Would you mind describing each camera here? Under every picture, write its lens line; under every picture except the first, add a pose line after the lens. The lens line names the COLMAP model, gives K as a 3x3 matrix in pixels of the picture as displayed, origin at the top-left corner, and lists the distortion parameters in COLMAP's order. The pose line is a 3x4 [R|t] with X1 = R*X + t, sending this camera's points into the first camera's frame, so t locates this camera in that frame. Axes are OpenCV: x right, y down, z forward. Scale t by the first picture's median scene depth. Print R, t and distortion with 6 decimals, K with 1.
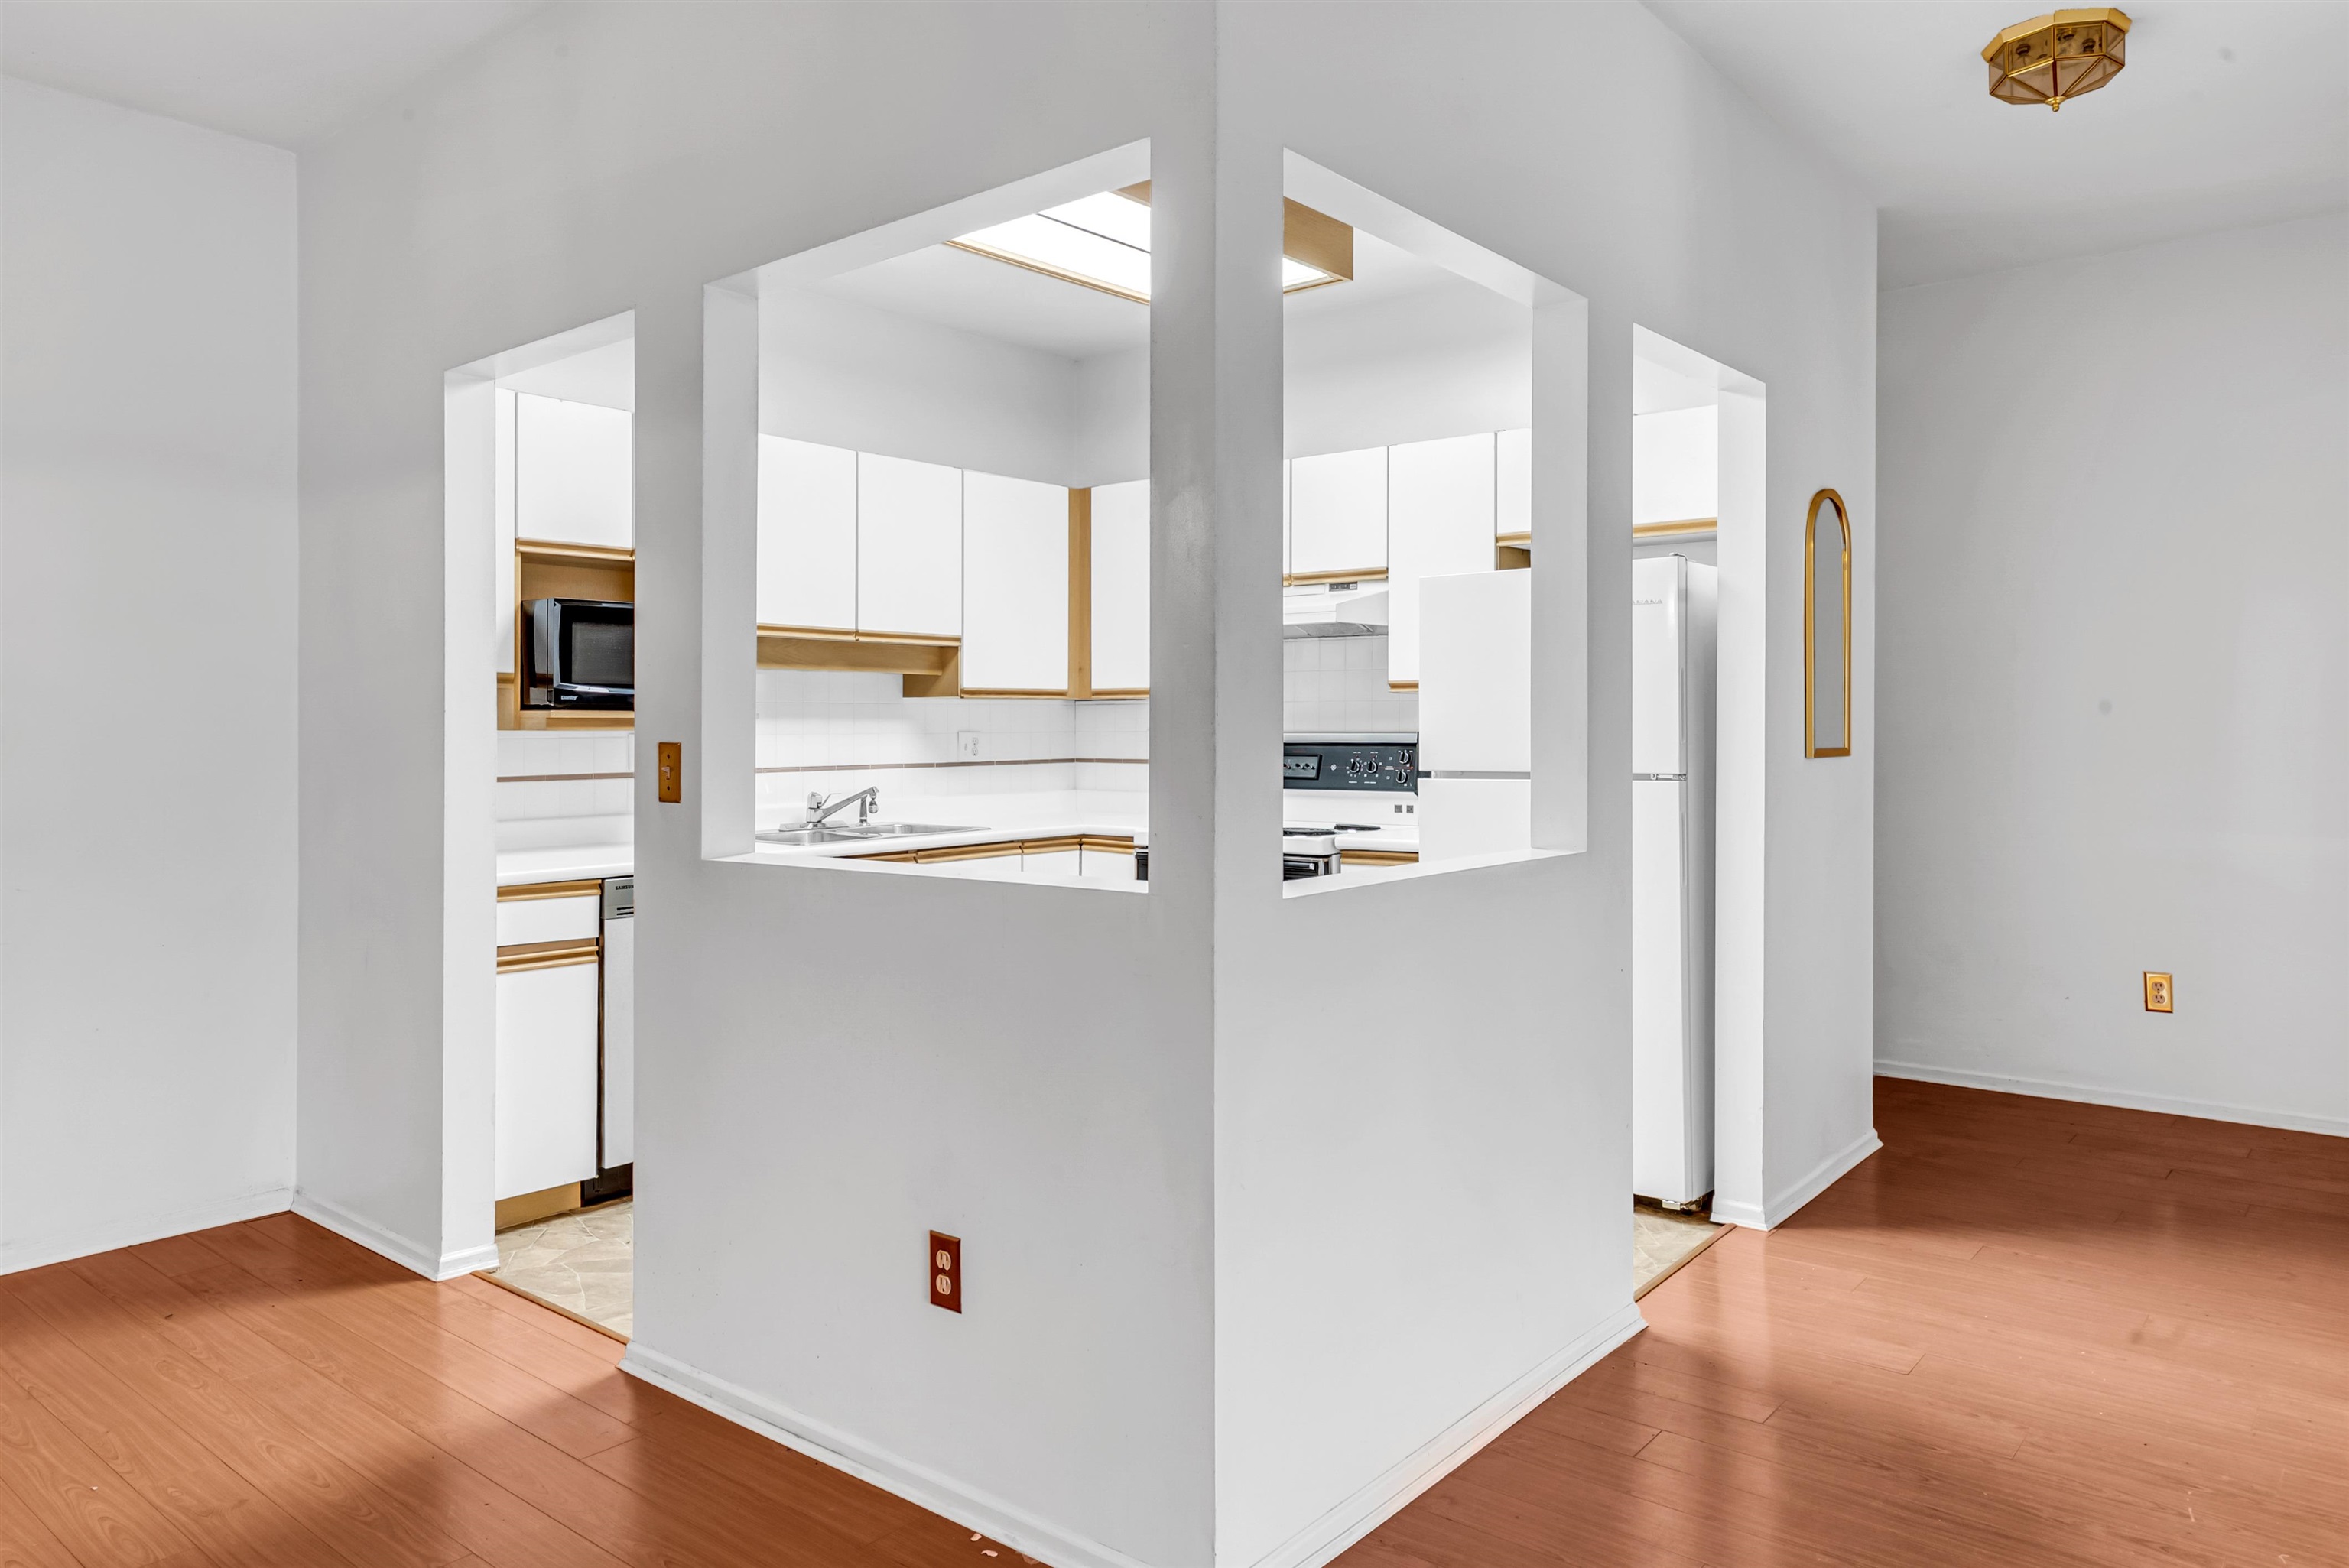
lens RADIAL K [[1546.4, 0, 1183.2], [0, 1546.4, 725.5], [0, 0, 1]] dist [0.012040, 0.006830]
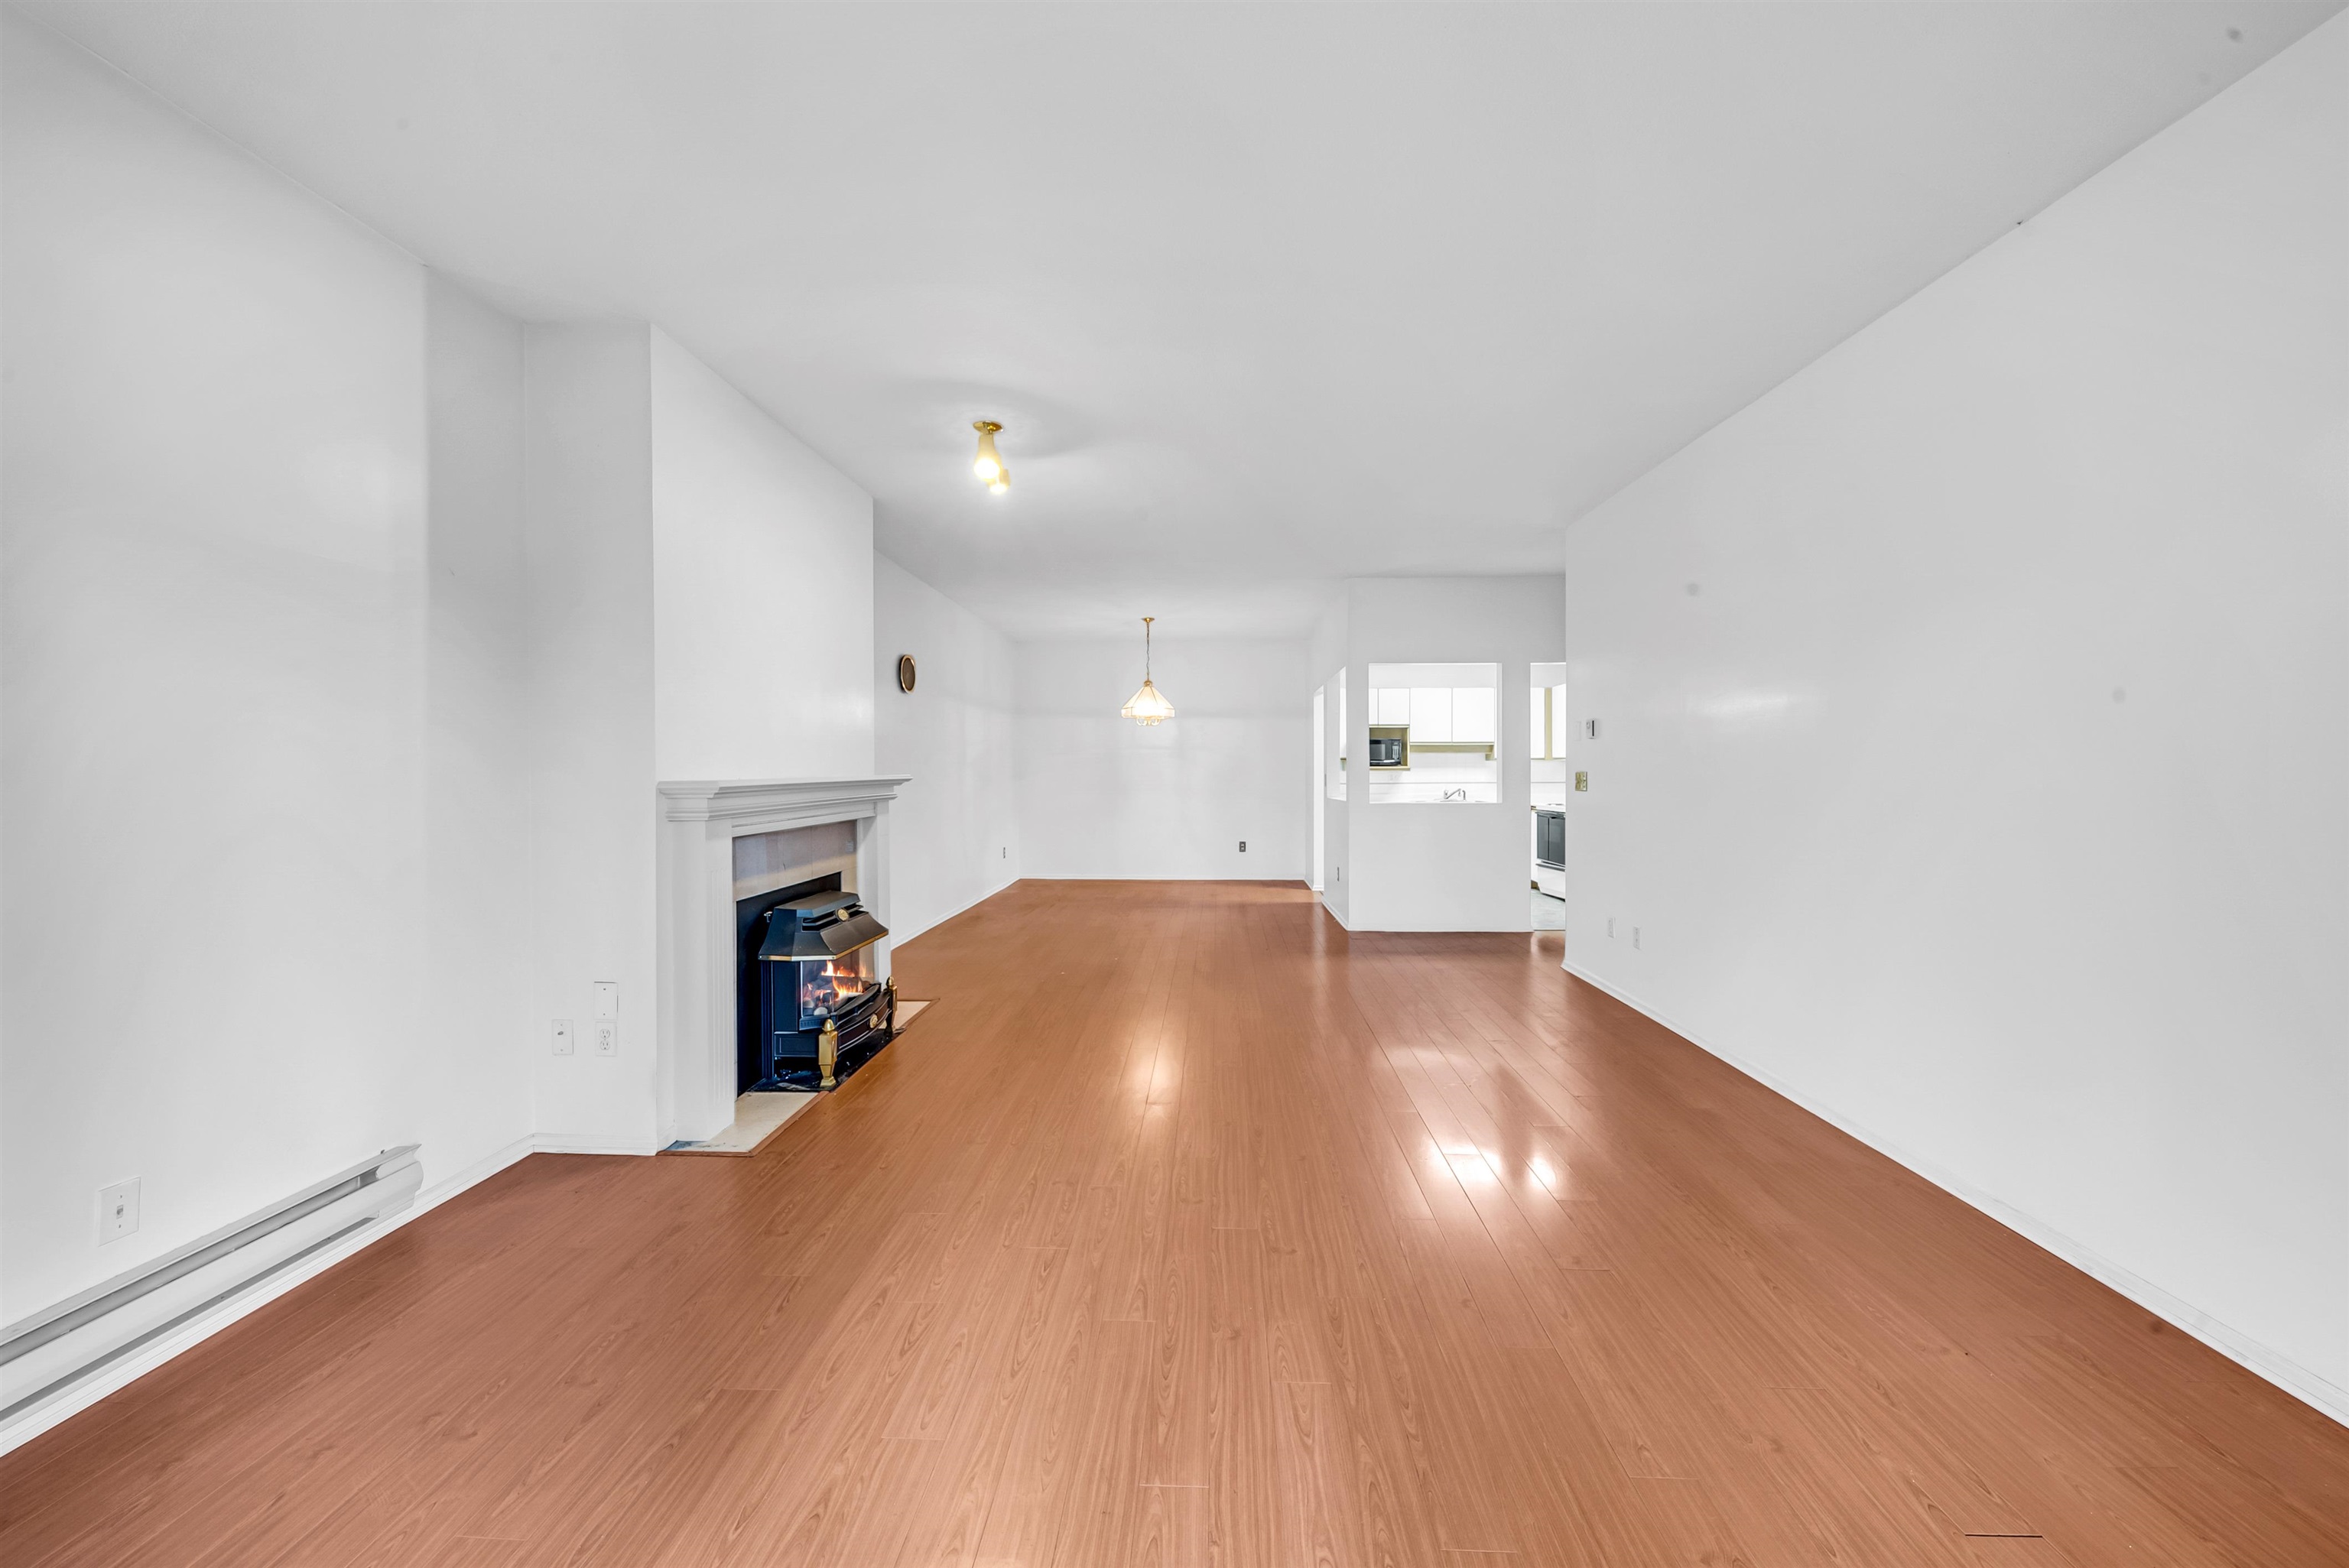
lens RADIAL K [[828.1, 0, 1187.4], [0, 828.1, 777.8], [0, 0, 1]] dist [0.004951, -0.002947]
pose [[0.609628, 0.009016, -0.792637, 0.921361], [0.001701, 0.999918, 0.012681, -0.006970], [0.792686, -0.009079, 0.609563, -0.587166]]
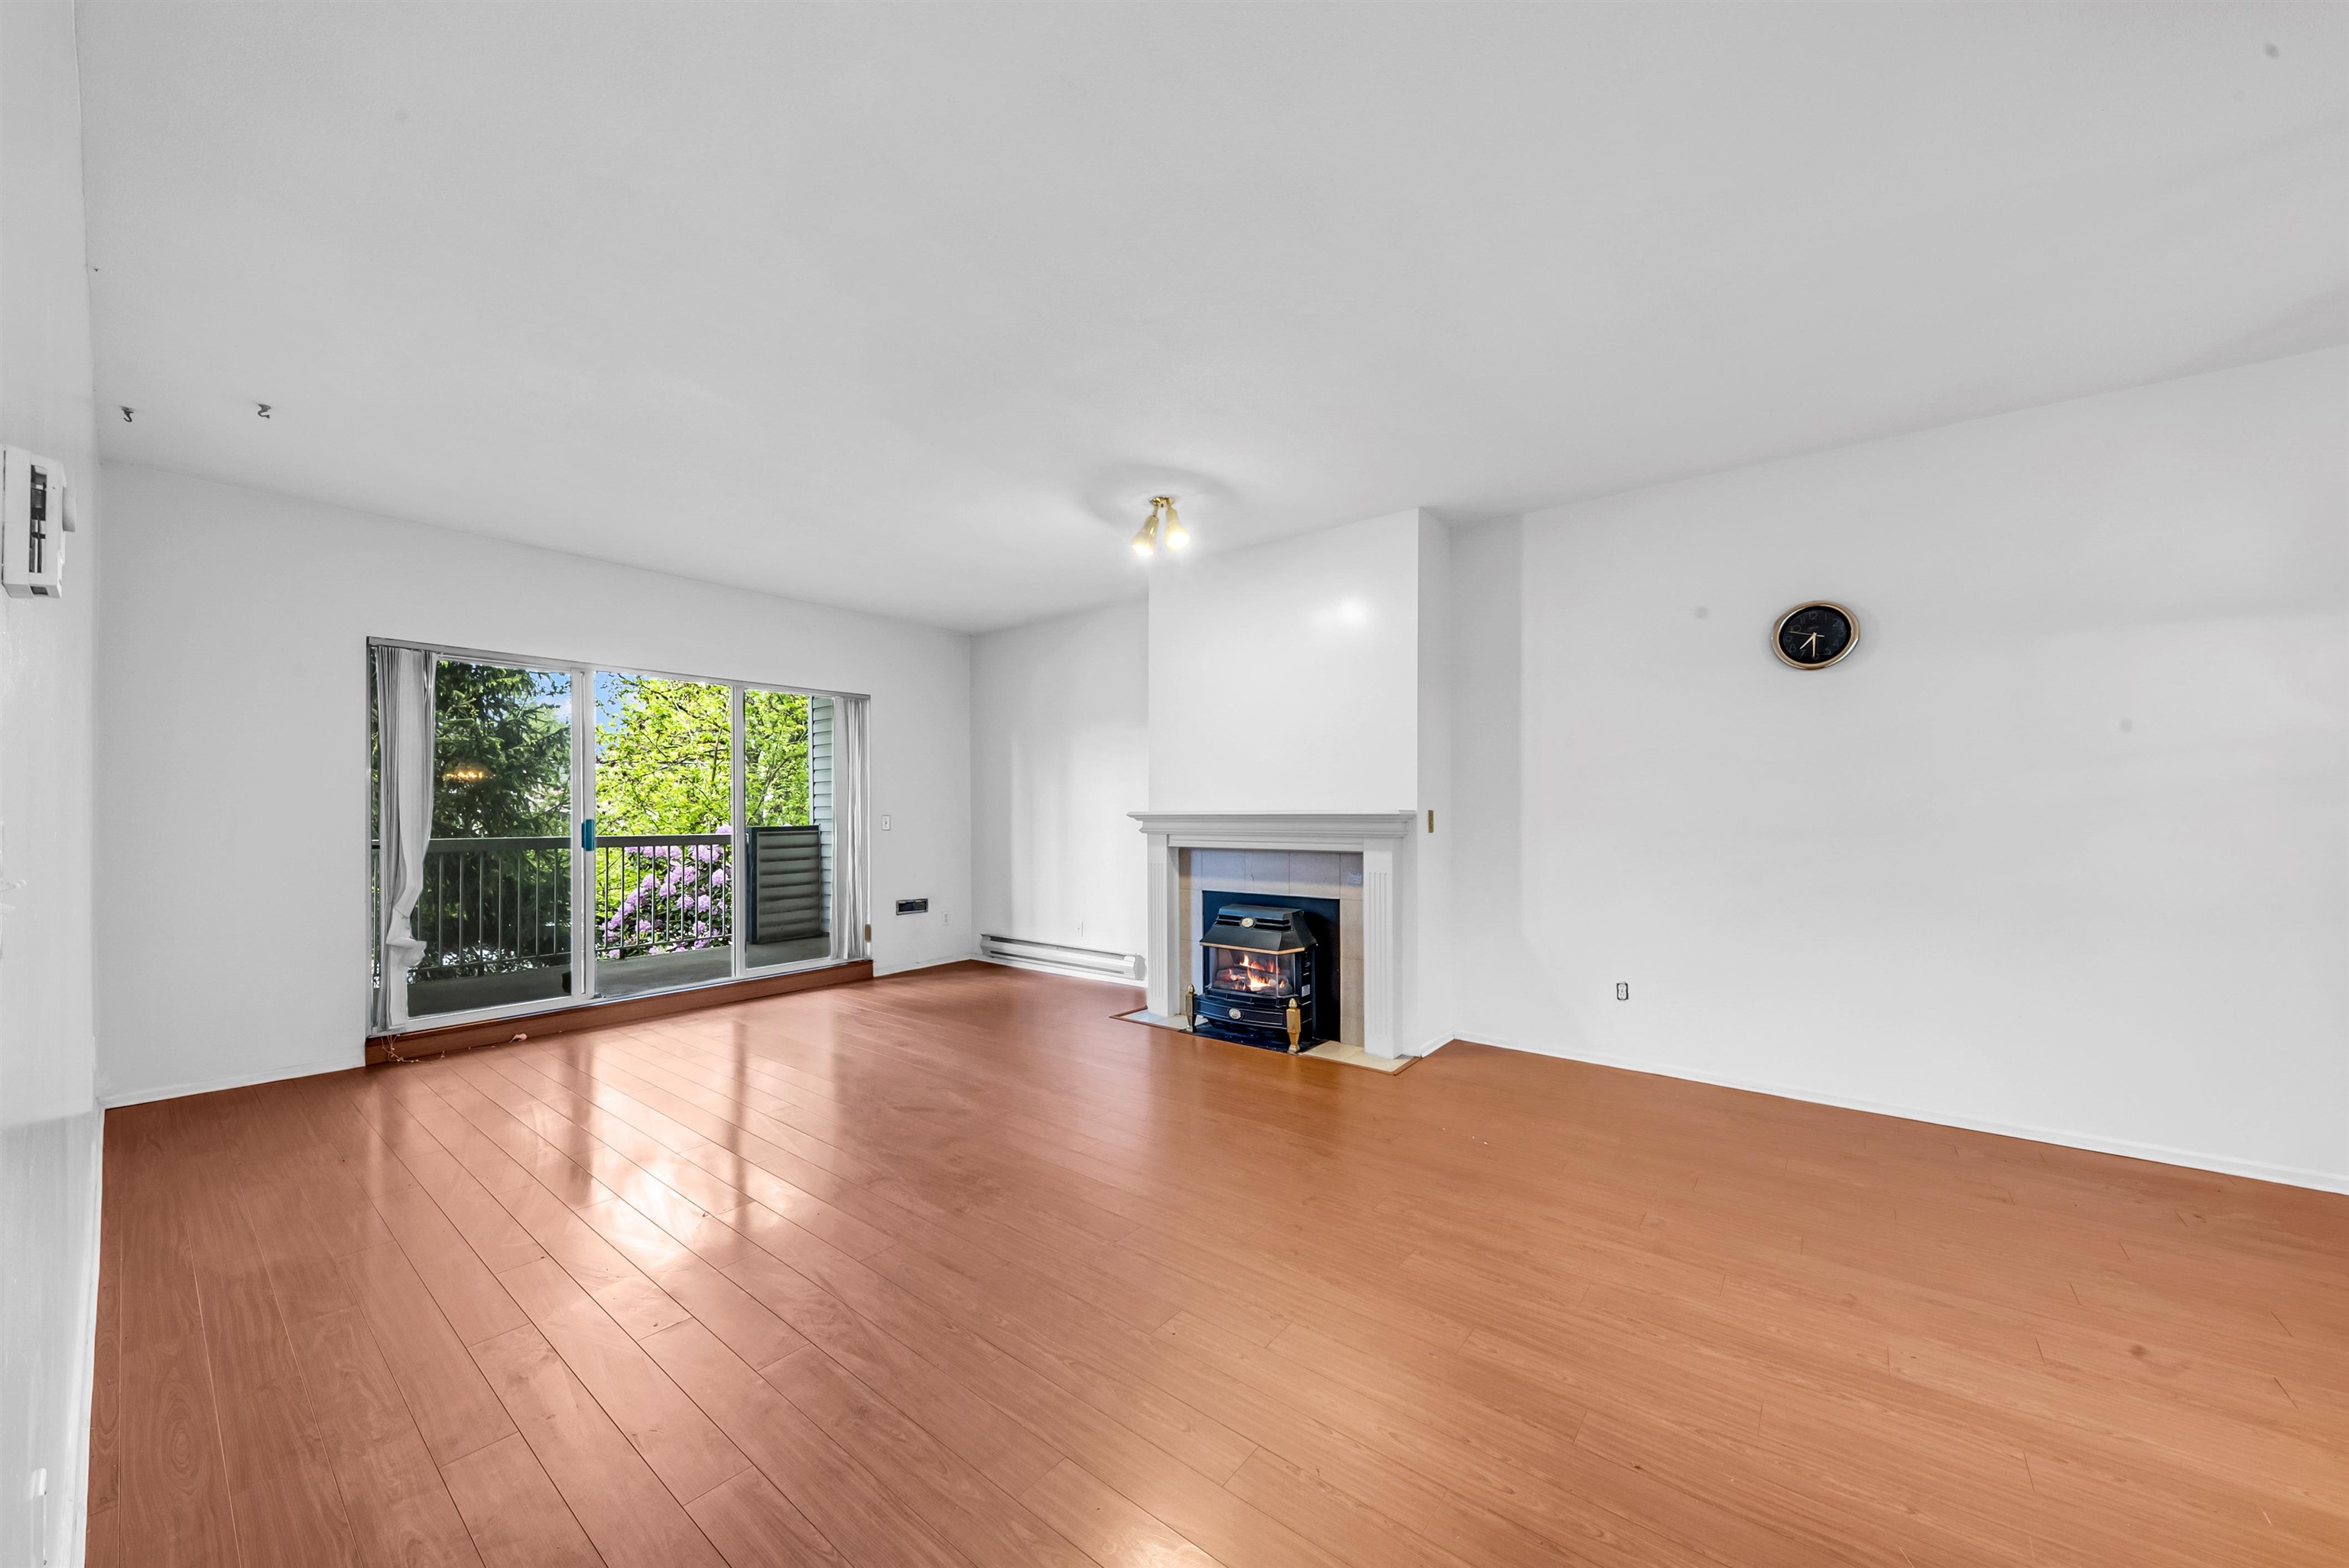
lens RADIAL K [[828.1, 0, 1189.9], [0, 828.1, 807.7], [0, 0, 1]] dist [0.004951, -0.002947]
pose [[-0.999484, 0.006686, -0.031414, 0.221549], [0.006739, 0.999976, -0.001606, -0.001794], [0.031402, -0.001817, -0.999505, 0.566789]]
